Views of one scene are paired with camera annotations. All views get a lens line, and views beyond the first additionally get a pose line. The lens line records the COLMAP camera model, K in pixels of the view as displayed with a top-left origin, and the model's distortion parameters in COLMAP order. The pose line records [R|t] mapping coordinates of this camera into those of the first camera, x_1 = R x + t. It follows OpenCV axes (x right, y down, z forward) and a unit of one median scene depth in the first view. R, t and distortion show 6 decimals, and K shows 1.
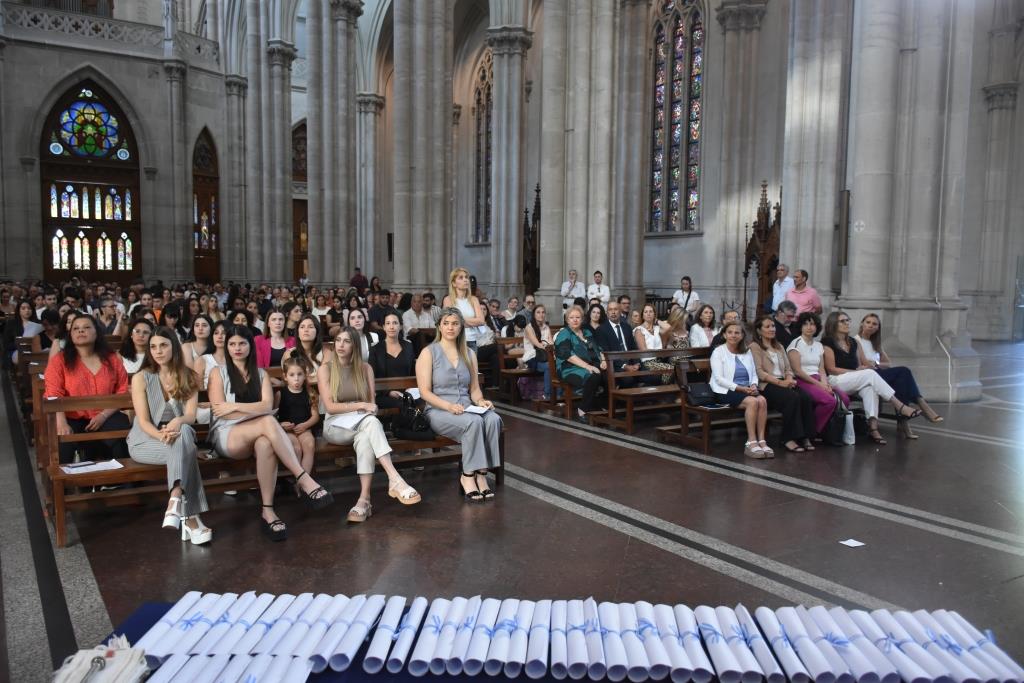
lens RADIAL K [[820.8, 0, 512.0], [0, 820.8, 341.5], [0, 0, 1]] dist [-0.005114, 0.001738]
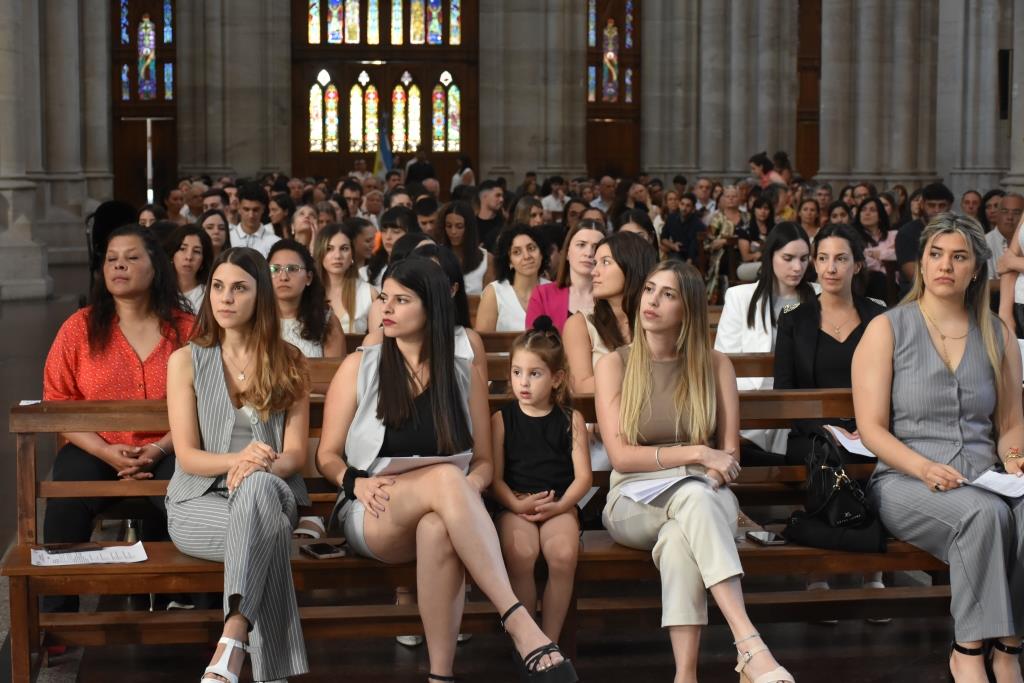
lens RADIAL K [[1936.3, 0, 512.0], [0, 1936.3, 341.5], [0, 0, 1]] dist [-0.052258, 0.188139]
pose [[0.907232, 0.026090, -0.419820, 0.095113], [-0.021278, 0.999643, 0.016141, 0.006754], [0.420091, -0.005711, 0.907464, 0.072002]]
